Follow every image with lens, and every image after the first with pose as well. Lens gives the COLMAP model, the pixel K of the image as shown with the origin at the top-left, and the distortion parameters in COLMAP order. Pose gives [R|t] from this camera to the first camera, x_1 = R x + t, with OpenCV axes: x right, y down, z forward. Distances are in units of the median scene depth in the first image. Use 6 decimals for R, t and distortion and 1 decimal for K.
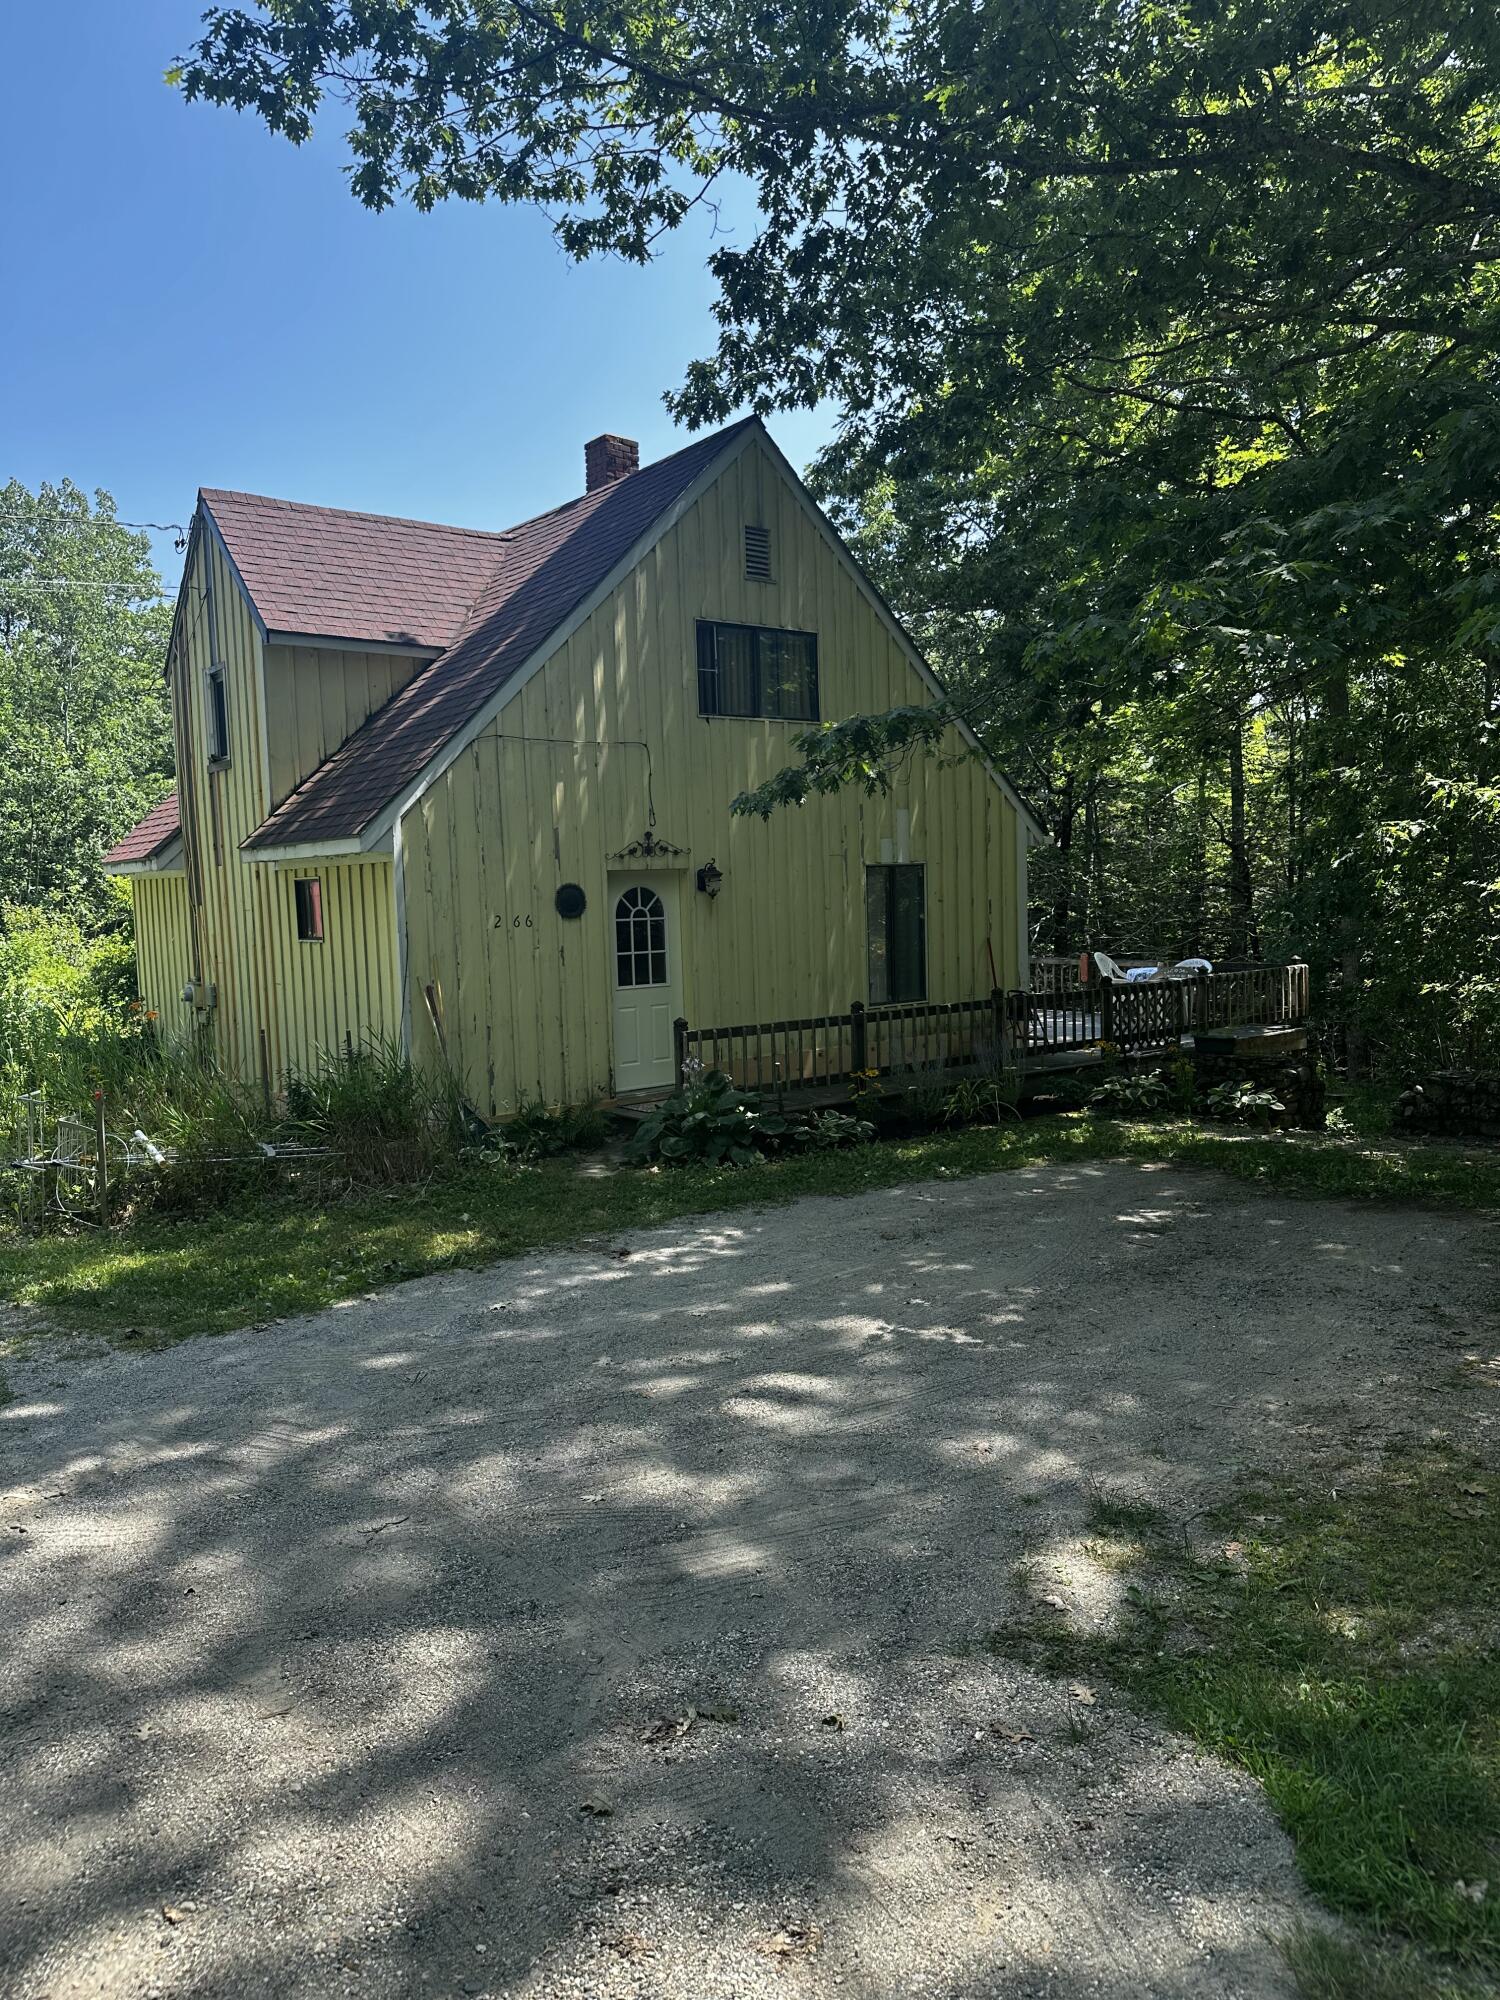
lens RADIAL K [[1381.5, 0, 750.0], [0, 1381.5, 1000.0], [0, 0, 1]] dist [0.139273, -0.251966]
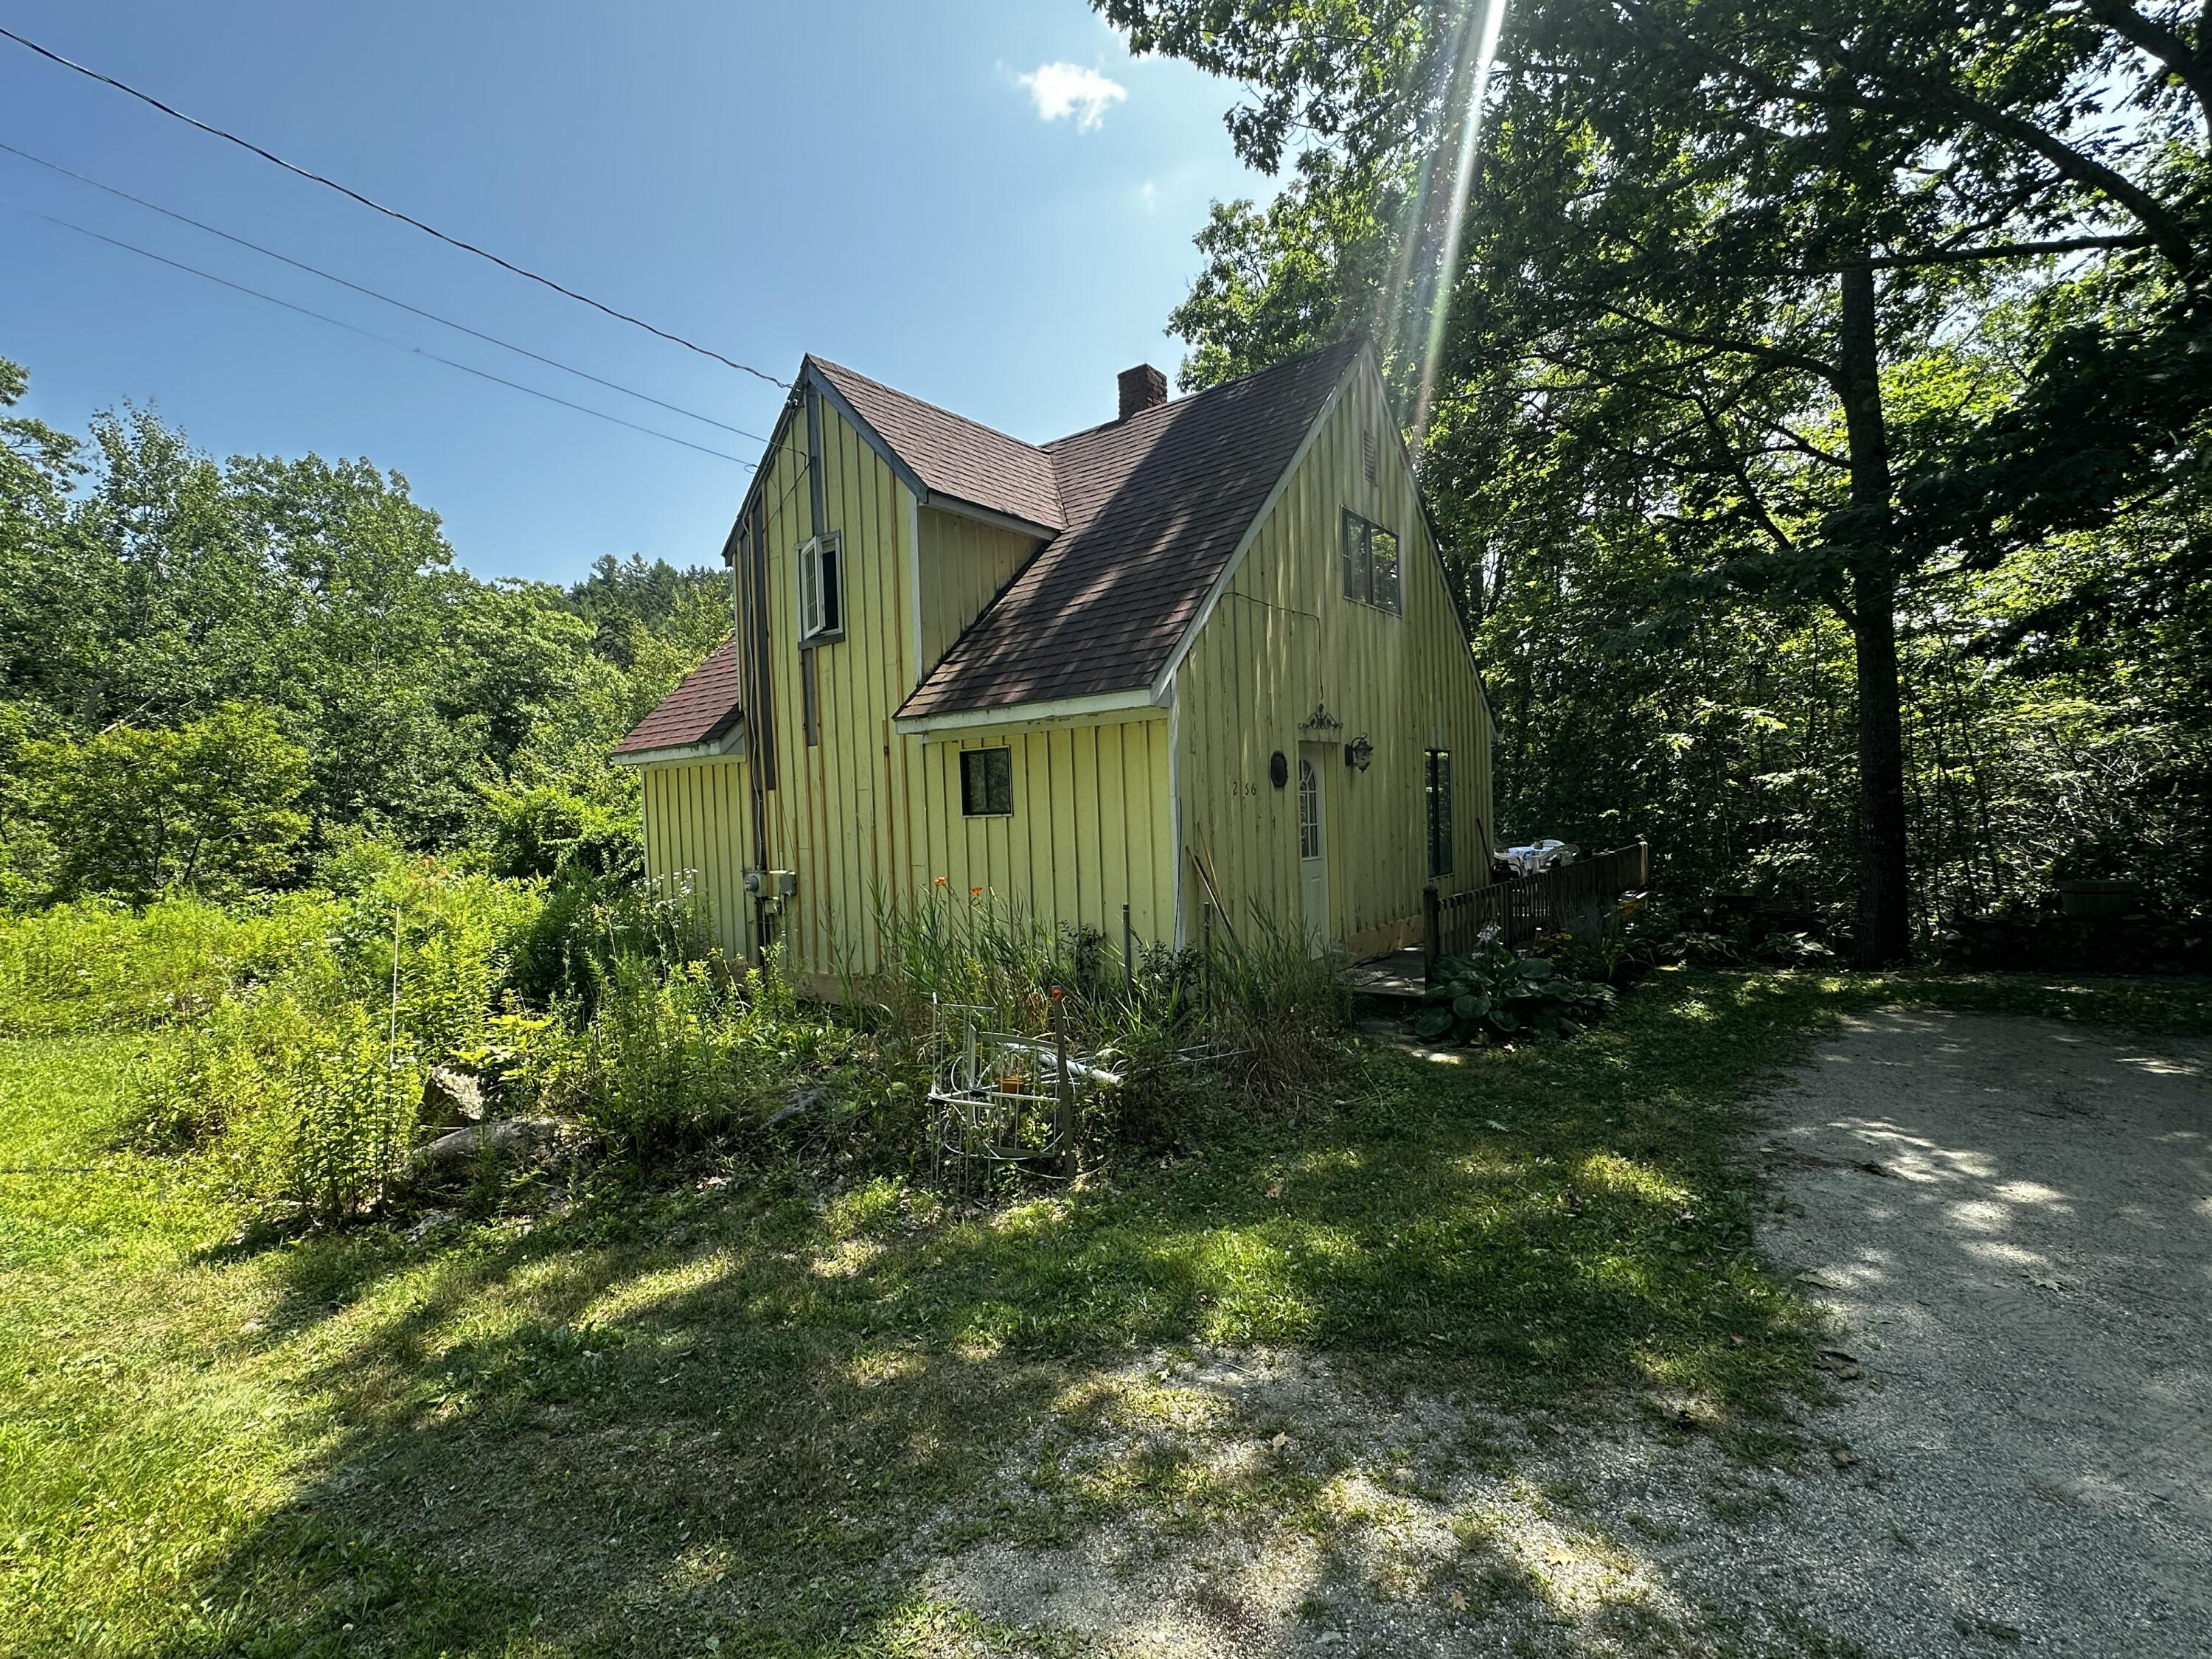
lens RADIAL K [[987.9, 0, 1106.0], [0, 987.9, 829.5], [0, 0, 1]] dist [-0.000894, -0.000366]
pose [[0.968485, -0.009721, 0.248882, -0.440694], [0.026919, 0.997470, -0.065791, 0.013162], [-0.247613, 0.070417, 0.966297, 0.385034]]
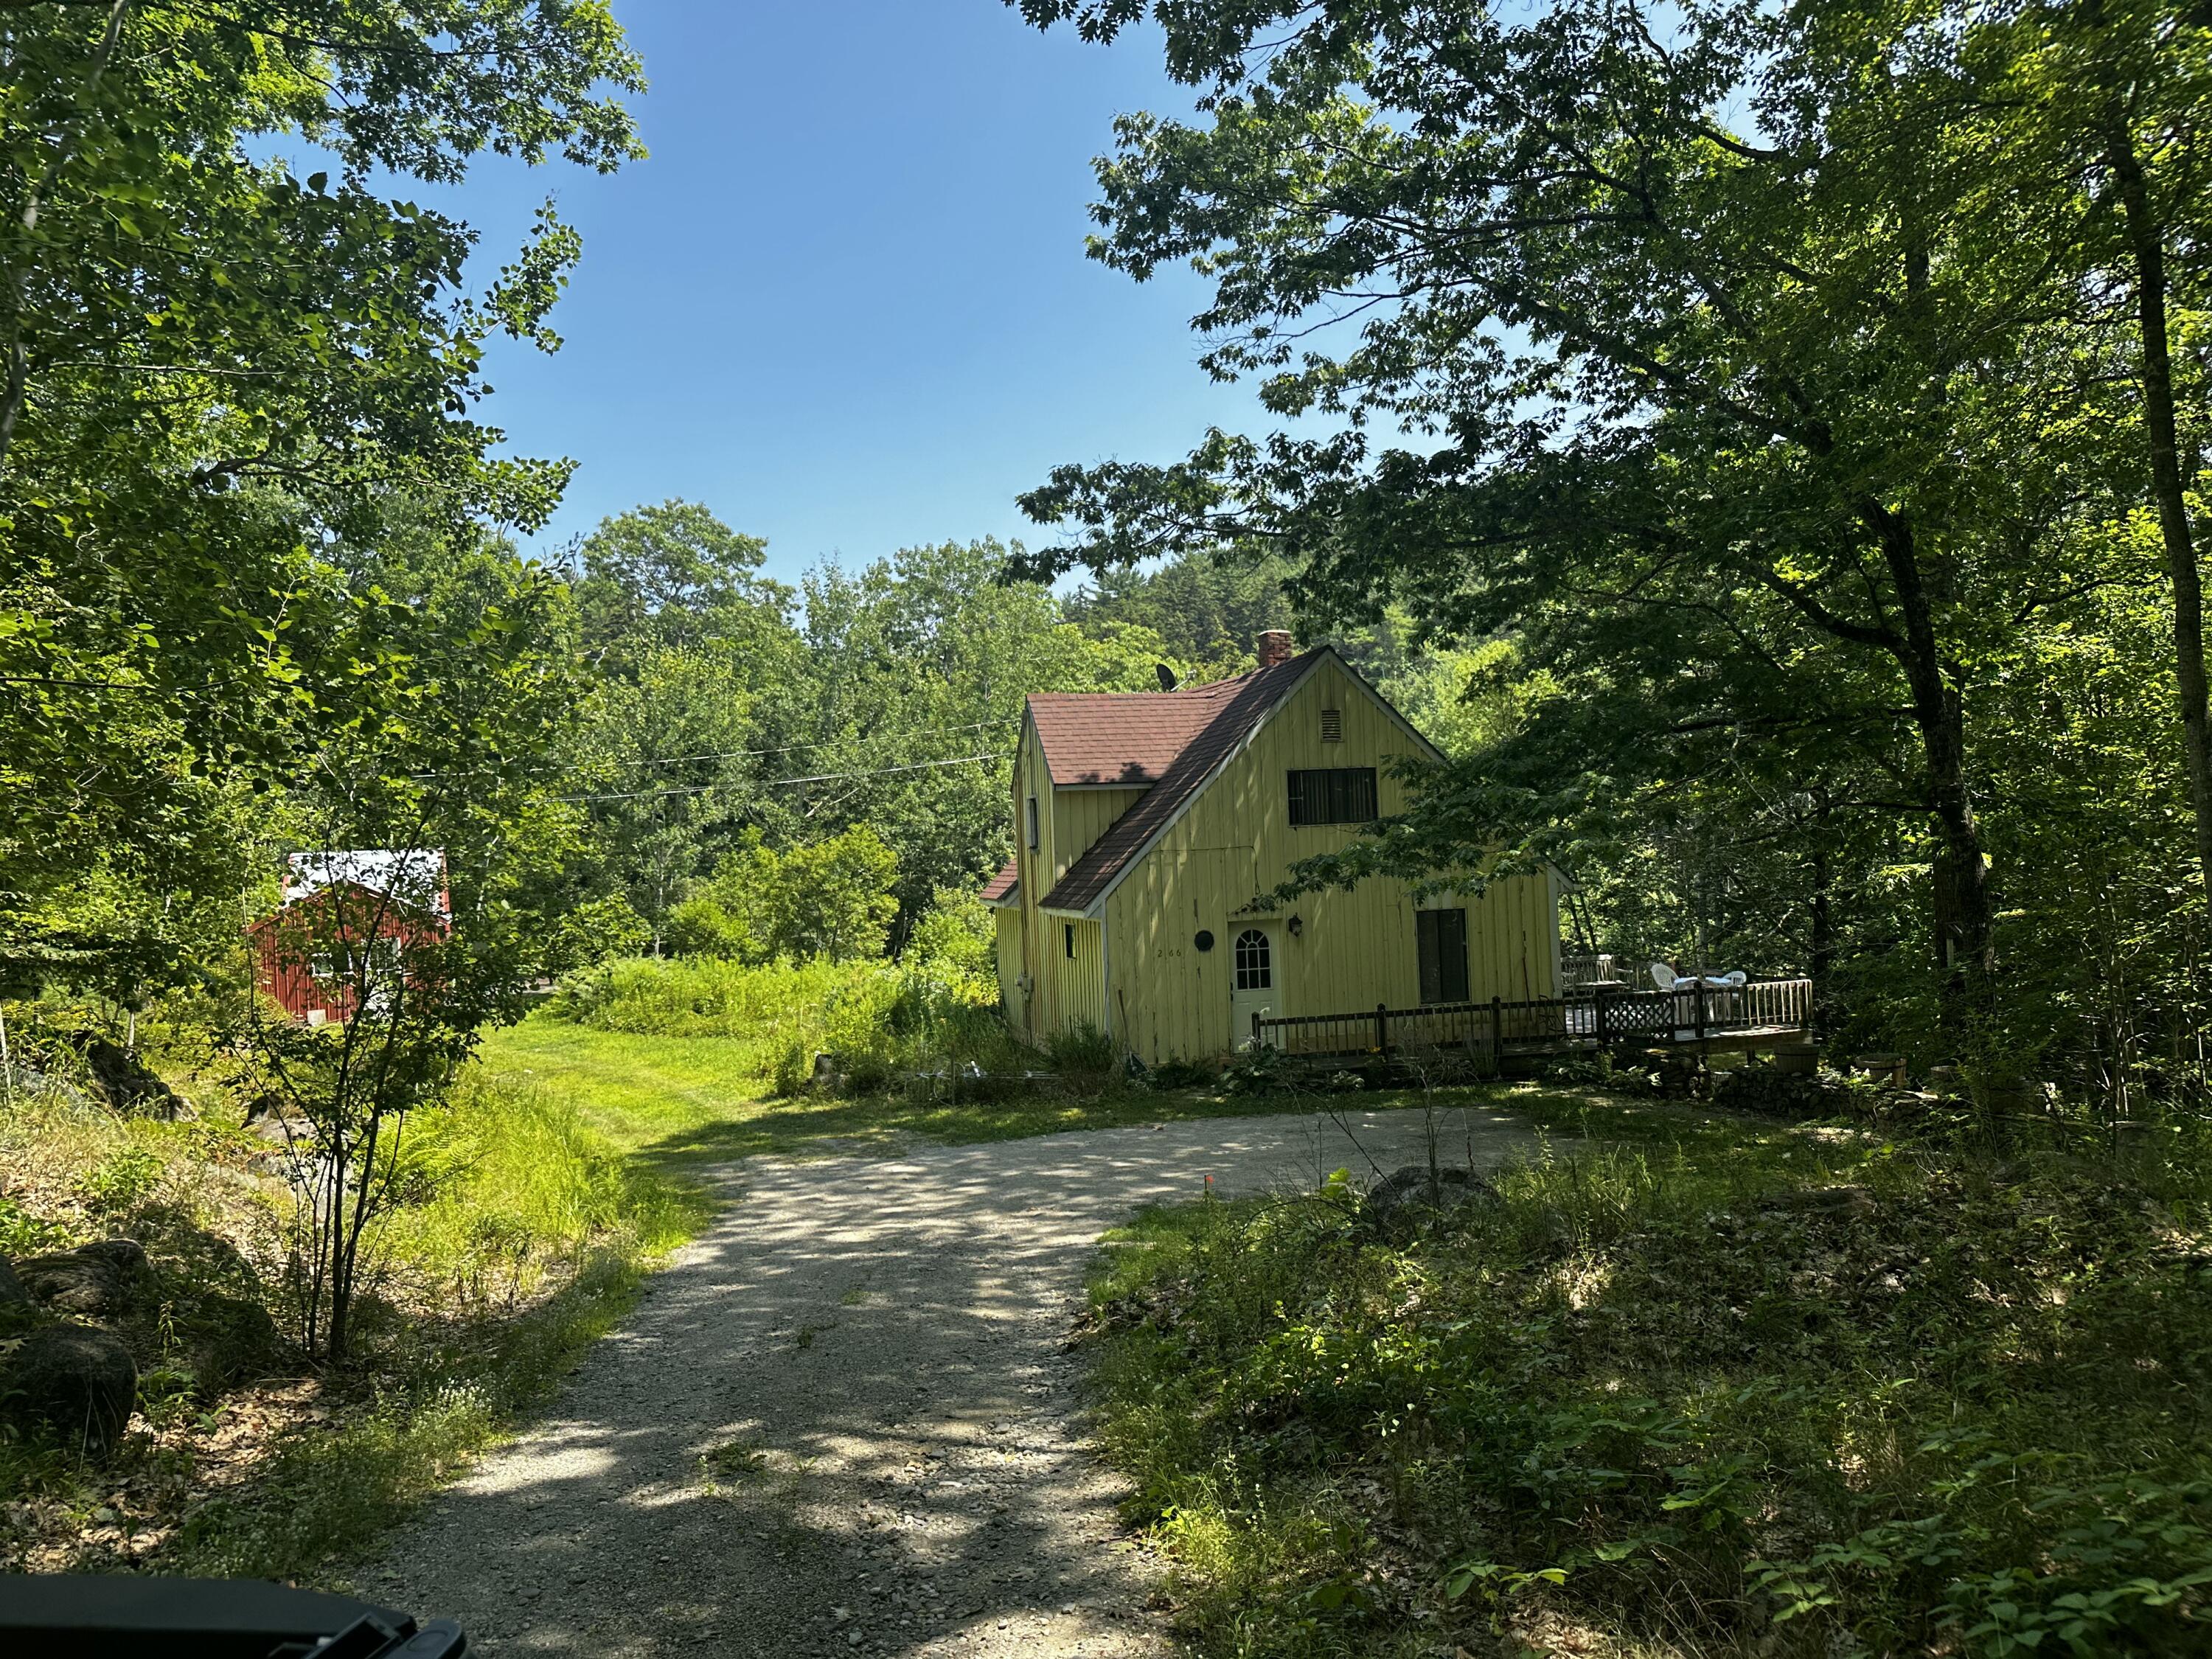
lens RADIAL K [[1546.9, 0, 1106.0], [0, 1546.9, 829.5], [0, 0, 1]] dist [0.052769, -0.070797]
pose [[0.927163, -0.010501, -0.374510, 0.504797], [-0.017468, 0.997308, -0.071209, -0.073605], [0.374250, 0.072564, 0.924484, -0.879465]]
